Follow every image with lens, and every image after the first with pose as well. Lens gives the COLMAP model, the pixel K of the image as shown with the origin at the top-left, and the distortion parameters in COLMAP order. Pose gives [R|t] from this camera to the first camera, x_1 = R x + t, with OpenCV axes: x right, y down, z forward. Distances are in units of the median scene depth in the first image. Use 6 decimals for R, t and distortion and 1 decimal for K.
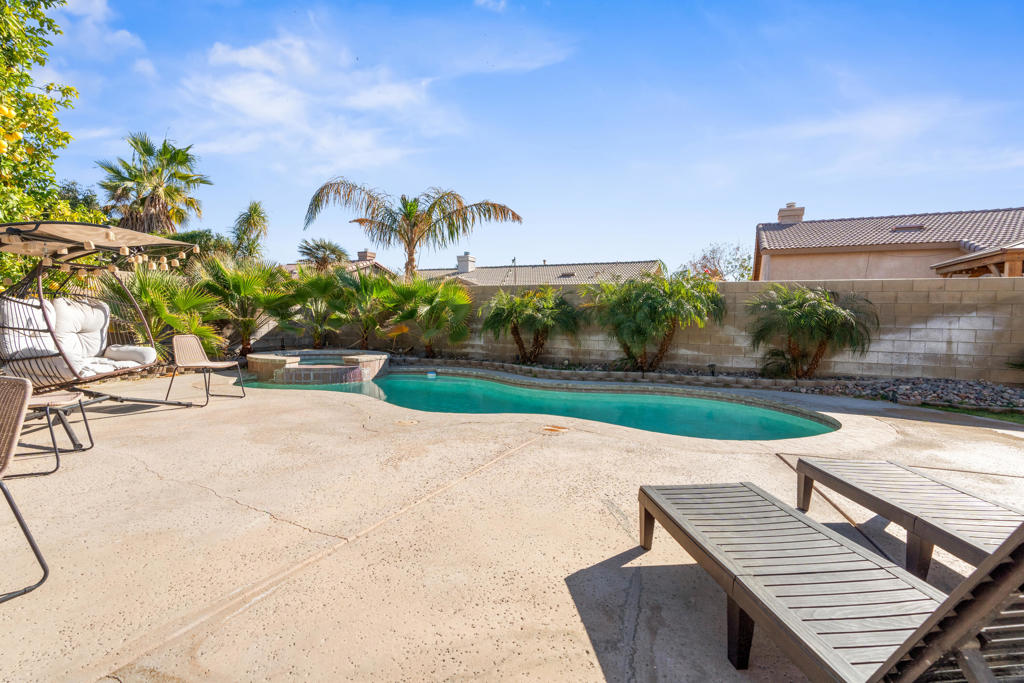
lens RADIAL K [[482.5, 0, 510.0], [0, 482.5, 341.2], [0, 0, 1]] dist [-0.001783, 0.000004]
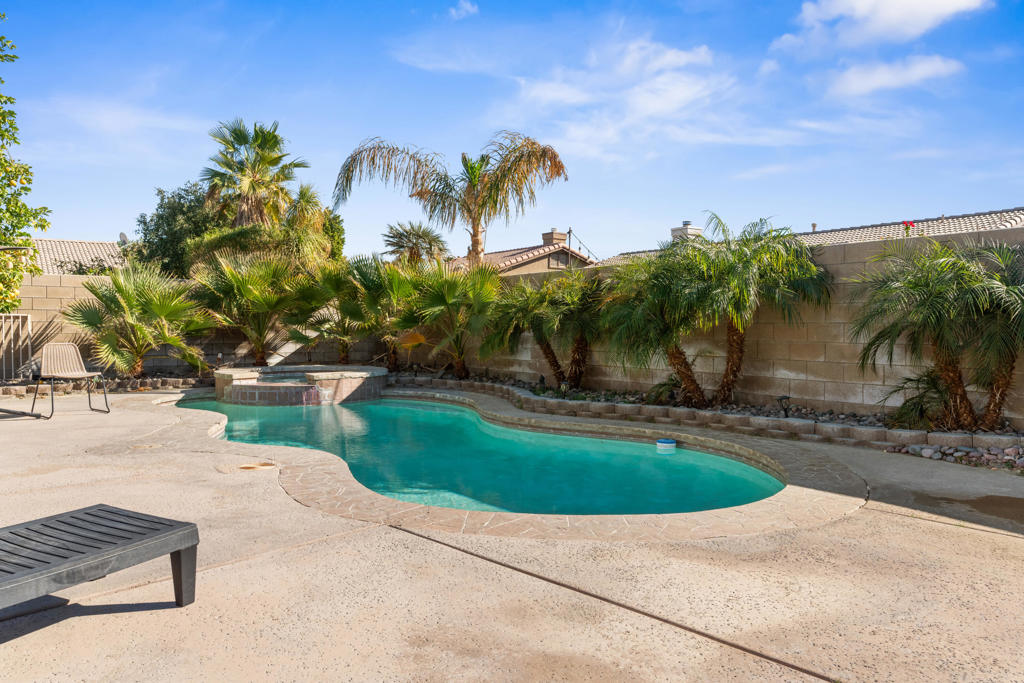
lens RADIAL K [[732.7, 0, 512.2], [0, 732.7, 342.4], [0, 0, 1]] dist [0.011449, 0.001477]
pose [[0.878053, -0.004796, -0.478540, 0.422212], [-0.008633, 0.999628, -0.025861, 0.008552], [0.478486, 0.026838, 0.877685, 0.092264]]
